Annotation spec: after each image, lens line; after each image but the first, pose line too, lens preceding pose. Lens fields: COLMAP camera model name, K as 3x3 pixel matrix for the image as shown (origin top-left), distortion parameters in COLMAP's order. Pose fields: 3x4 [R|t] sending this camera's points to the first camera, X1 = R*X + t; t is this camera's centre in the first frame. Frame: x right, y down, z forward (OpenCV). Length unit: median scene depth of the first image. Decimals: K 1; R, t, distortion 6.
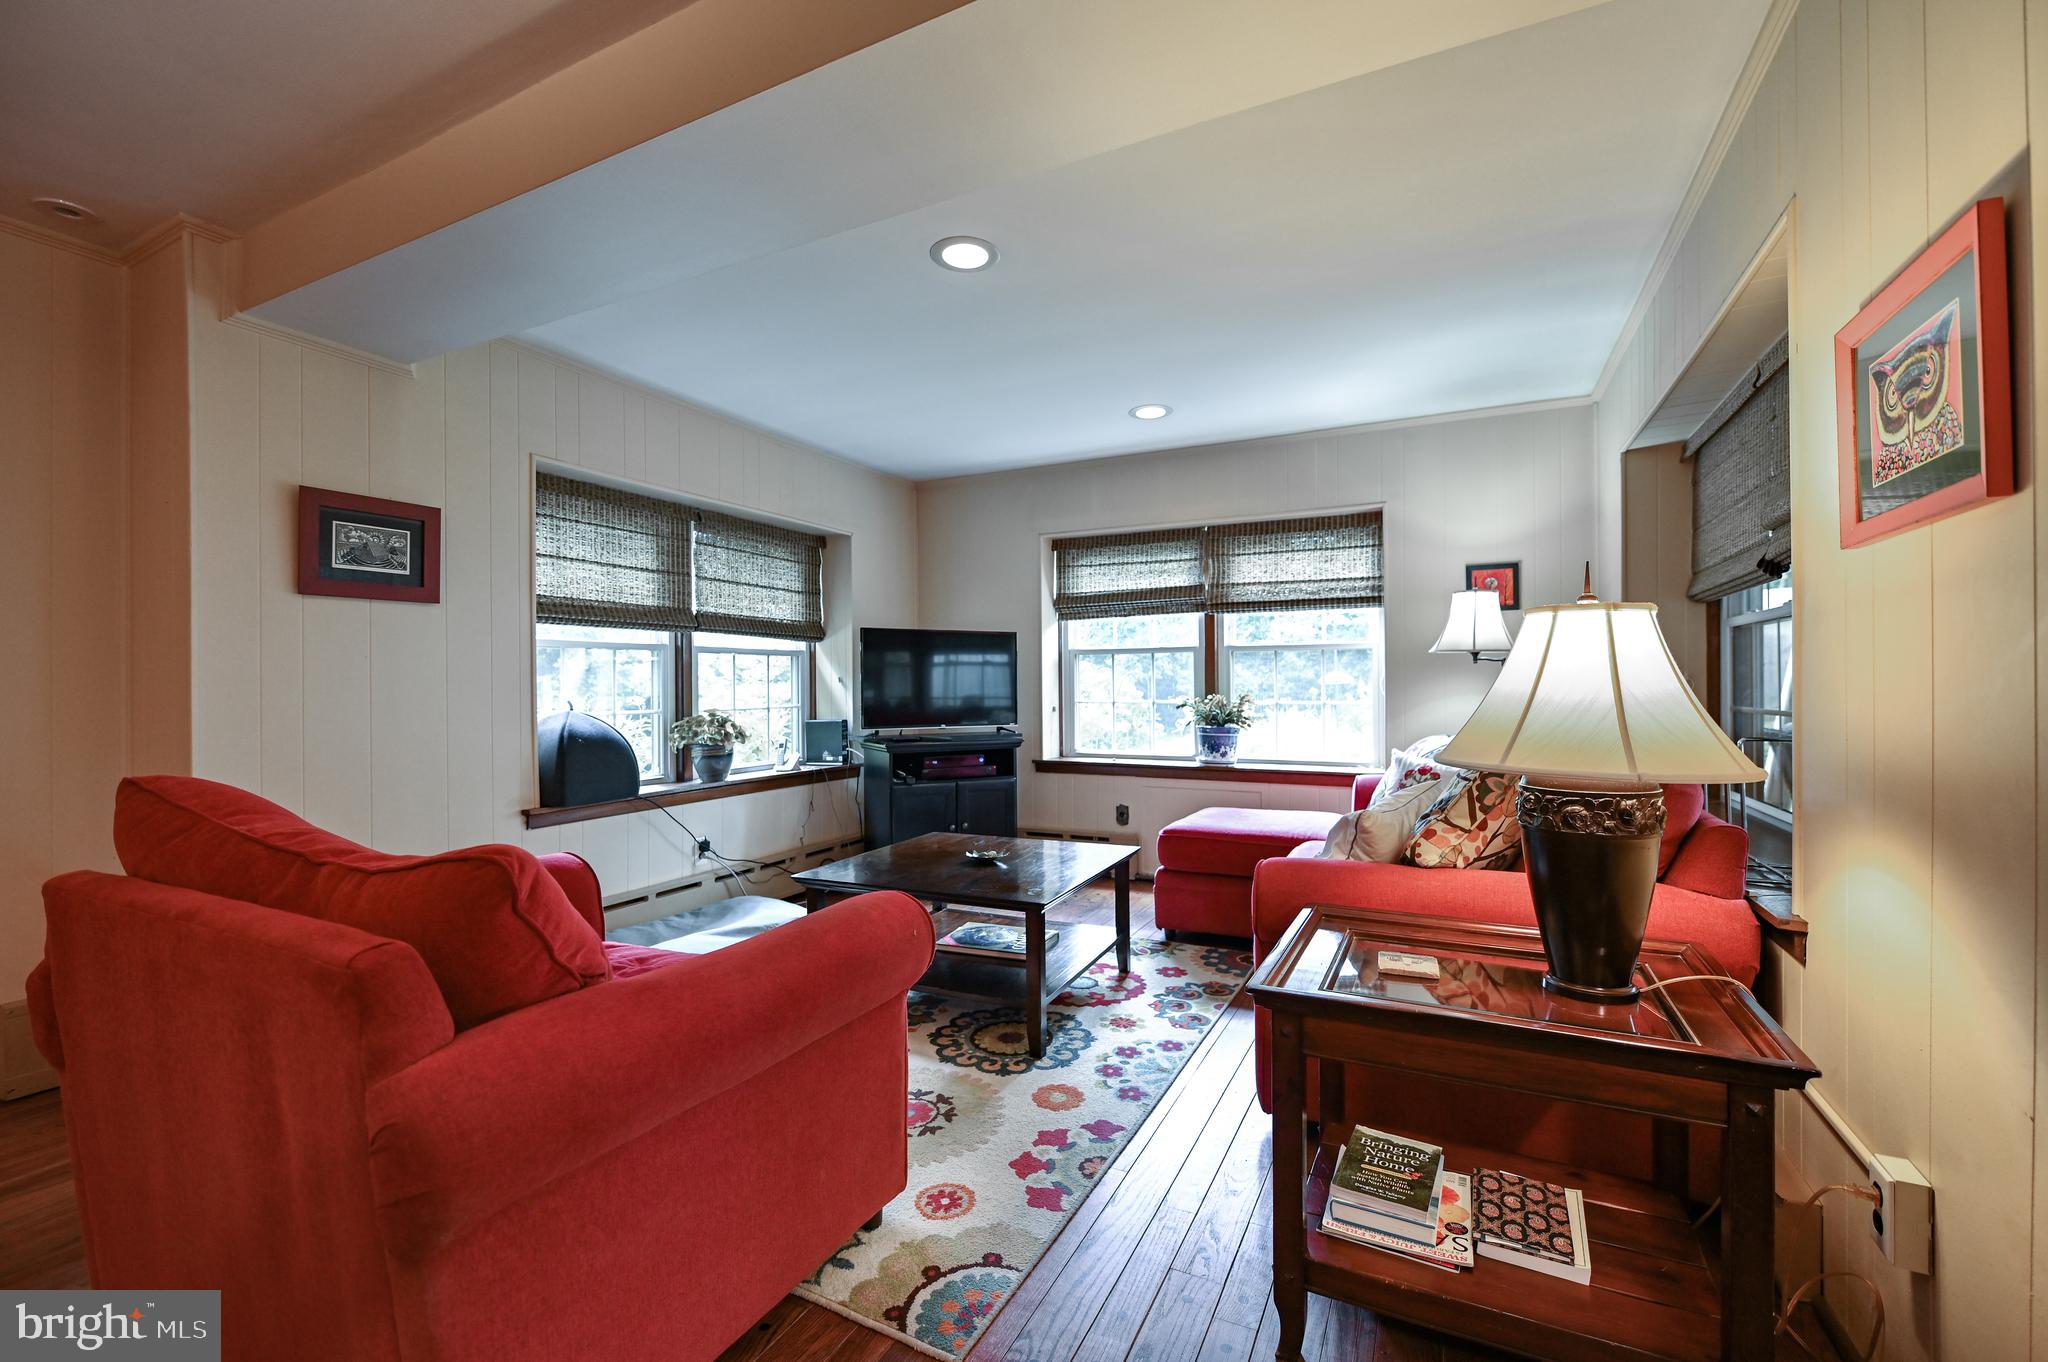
lens RADIAL K [[858.0, 0, 1030.3], [0, 858.0, 685.2], [0, 0, 1]] dist [-0.009347, -0.000737]
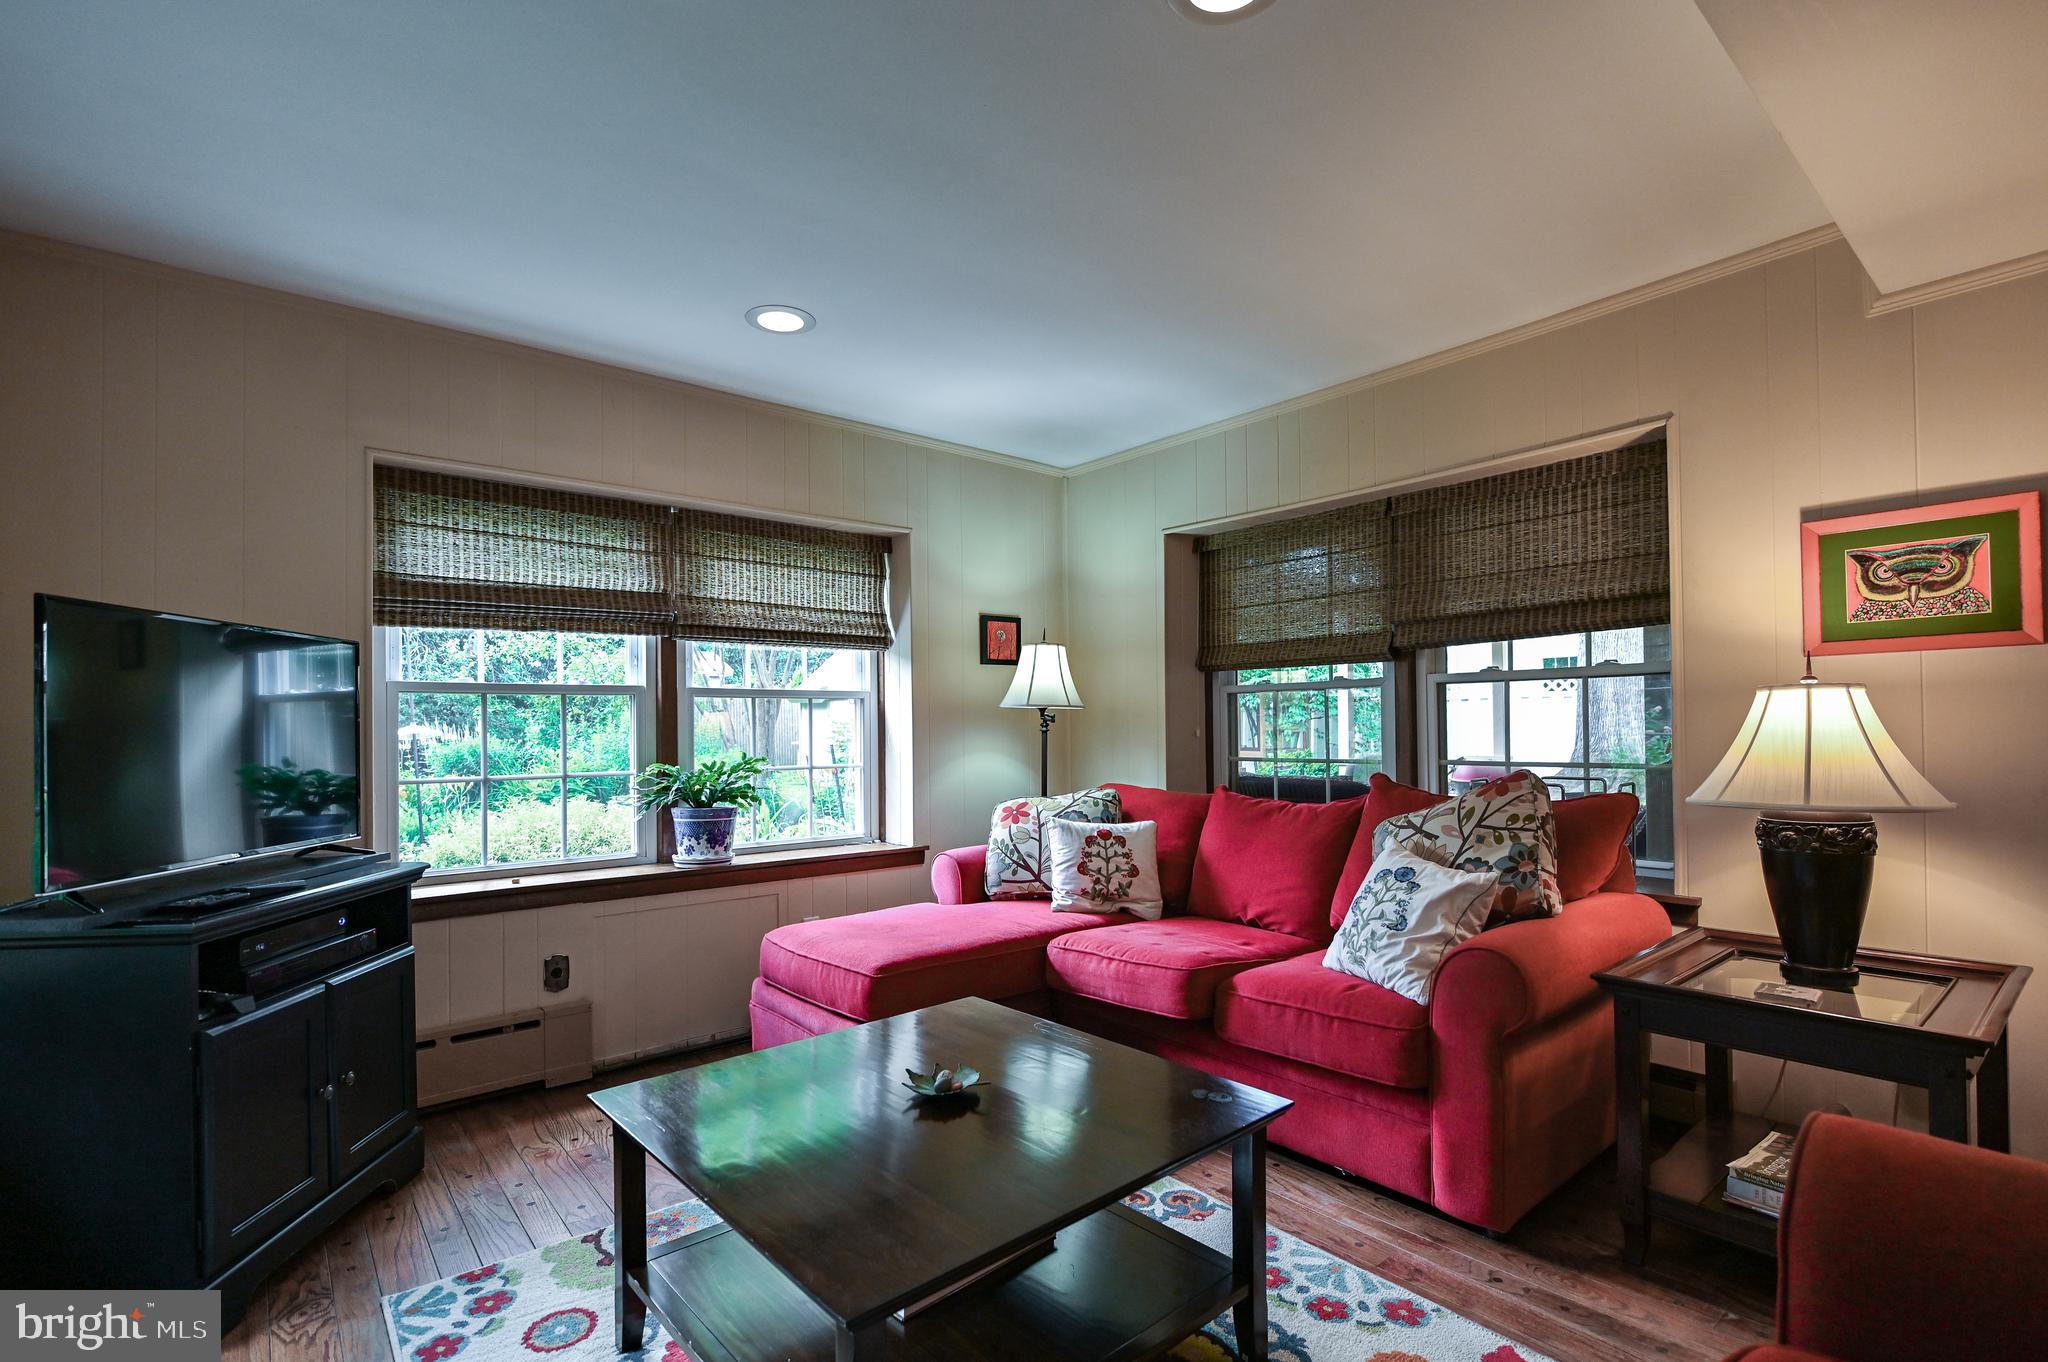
lens RADIAL K [[940.4, 0, 1025.5], [0, 940.4, 722.4], [0, 0, 1]] dist [-0.002060, -0.000242]
pose [[0.394175, 0.006540, 0.919012, -0.360727], [0.008767, 0.999902, -0.010876, -0.008301], [-0.918993, 0.012345, 0.394080, 0.472456]]
